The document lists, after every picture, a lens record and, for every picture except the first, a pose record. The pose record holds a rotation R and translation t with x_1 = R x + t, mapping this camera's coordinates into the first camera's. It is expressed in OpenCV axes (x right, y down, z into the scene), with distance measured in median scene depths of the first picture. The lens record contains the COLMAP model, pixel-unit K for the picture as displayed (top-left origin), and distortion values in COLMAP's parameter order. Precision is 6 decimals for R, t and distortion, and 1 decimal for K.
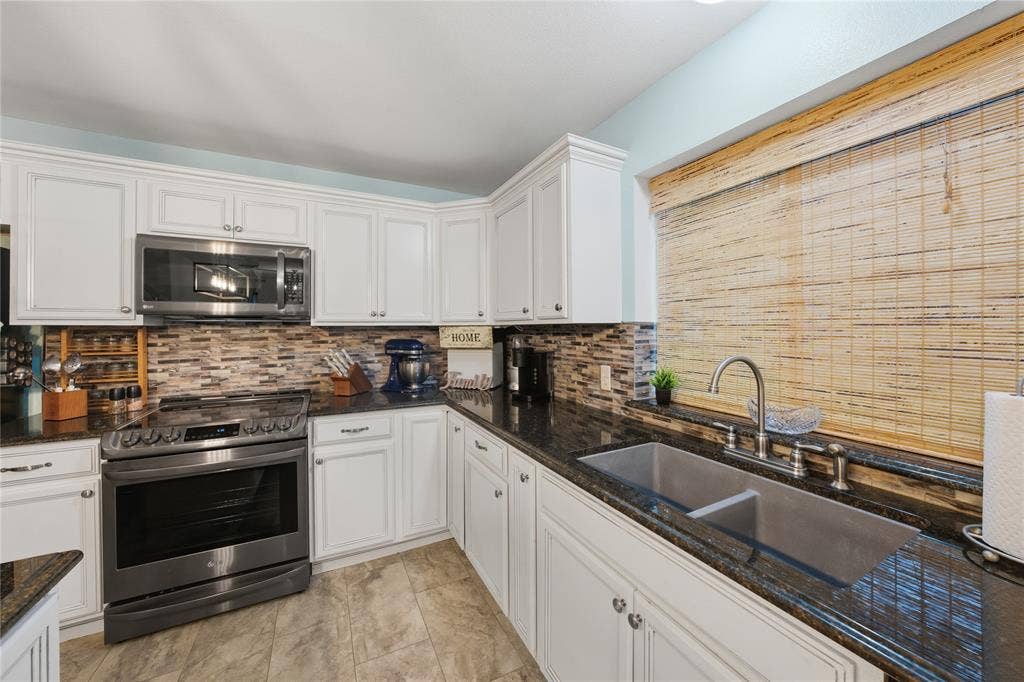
lens RADIAL K [[368.9, 0, 510.7], [0, 368.9, 326.8], [0, 0, 1]] dist [-0.020390, 0.000502]
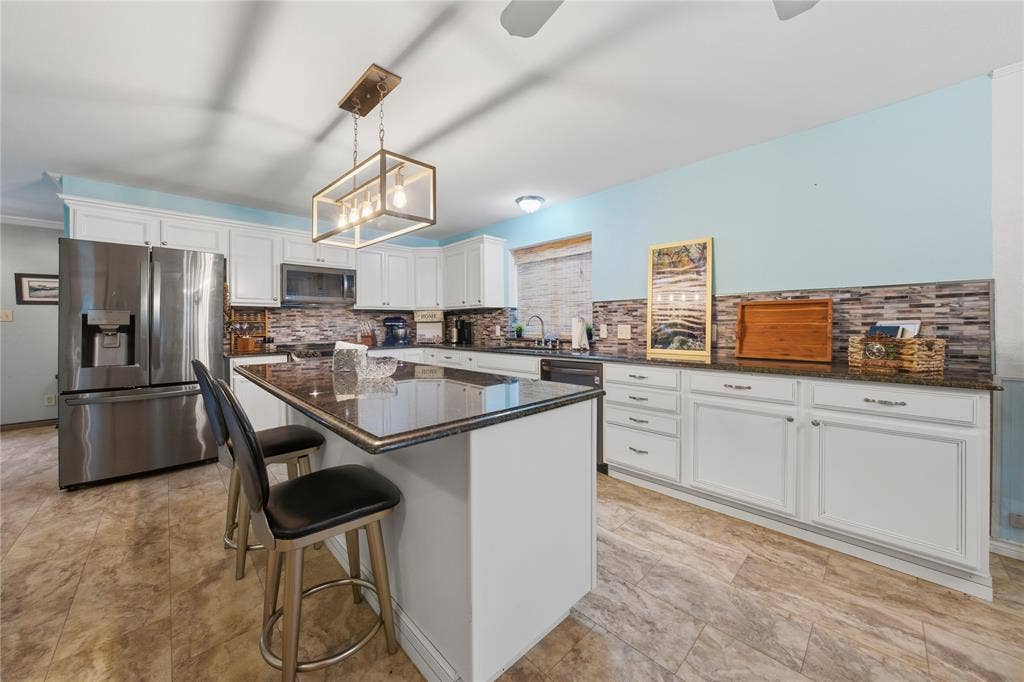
lens RADIAL K [[368.9, 0, 509.8], [0, 368.9, 320.9], [0, 0, 1]] dist [-0.020390, 0.000502]
pose [[0.959243, -0.000844, 0.282582, -0.315369], [0.003526, 0.999953, -0.008983, 0.088155], [-0.282561, 0.009613, 0.959201, -1.208291]]
